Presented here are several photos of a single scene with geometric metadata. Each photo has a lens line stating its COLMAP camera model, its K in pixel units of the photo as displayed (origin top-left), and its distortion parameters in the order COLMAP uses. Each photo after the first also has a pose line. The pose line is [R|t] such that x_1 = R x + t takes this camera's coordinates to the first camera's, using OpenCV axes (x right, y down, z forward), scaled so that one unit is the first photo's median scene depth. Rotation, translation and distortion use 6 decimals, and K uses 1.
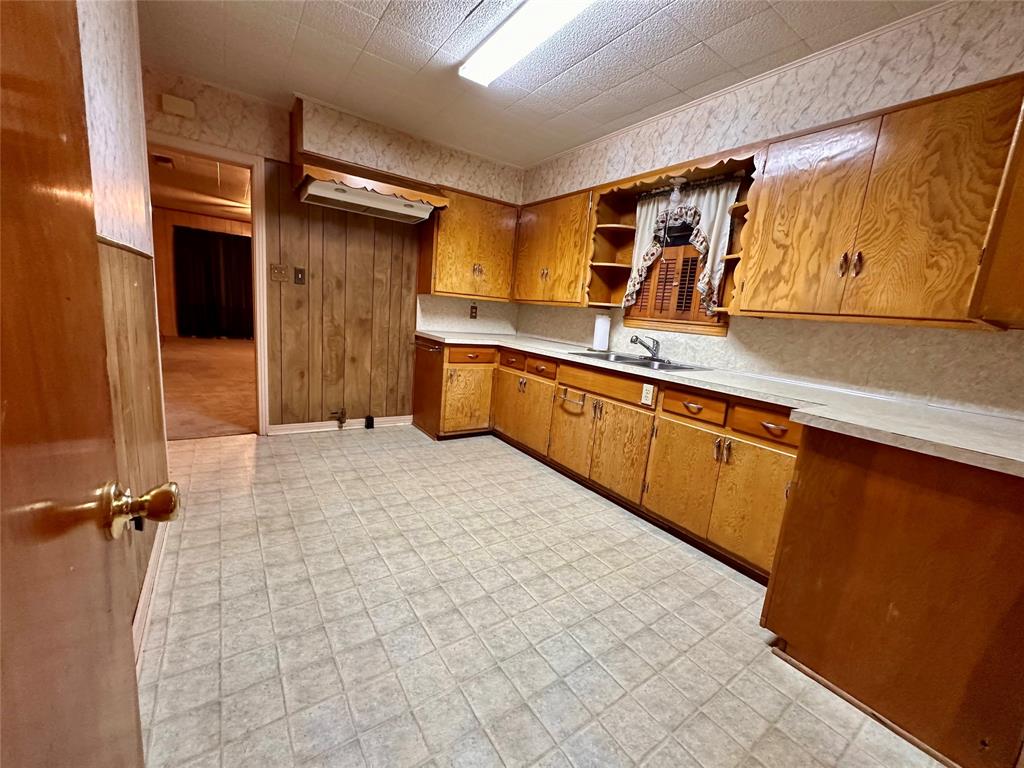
lens RADIAL K [[409.6, 0, 513.0], [0, 409.6, 385.7], [0, 0, 1]] dist [-0.000776, -0.000003]
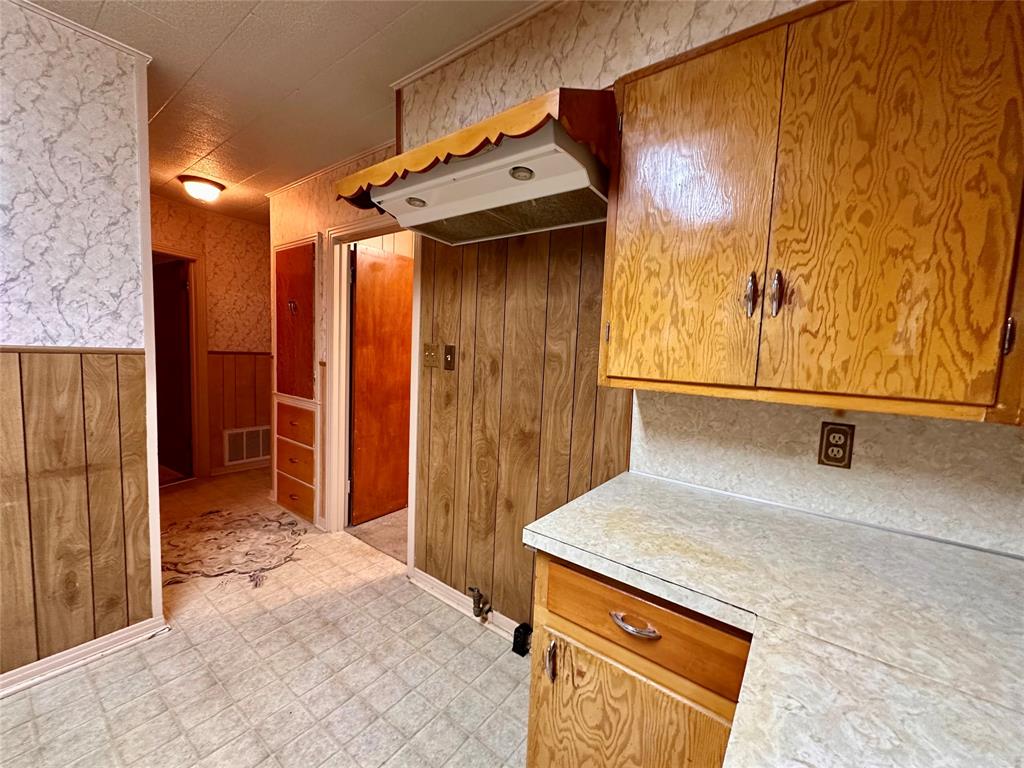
lens RADIAL K [[409.6, 0, 513.0], [0, 409.6, 385.7], [0, 0, 1]] dist [-0.000776, -0.000003]
pose [[0.318962, 0.008814, -0.947727, 0.136409], [-0.187290, 0.980824, -0.053911, -0.224864], [0.929078, 0.194695, 0.314496, 0.969322]]
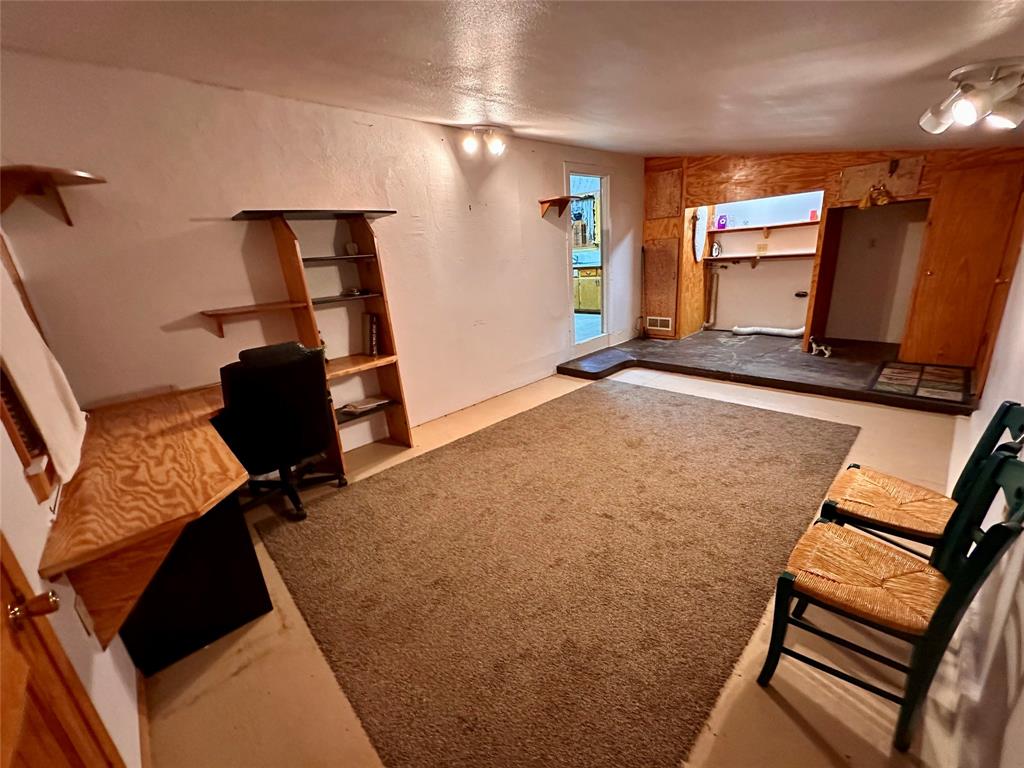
lens RADIAL K [[409.6, 0, 513.0], [0, 409.6, 385.7], [0, 0, 1]] dist [-0.000776, -0.000003]
pose [[0.975461, -0.198742, 0.094747, -0.494048], [0.185241, 0.973417, 0.134705, 0.281412], [-0.118999, -0.113849, 0.986346, -1.730786]]
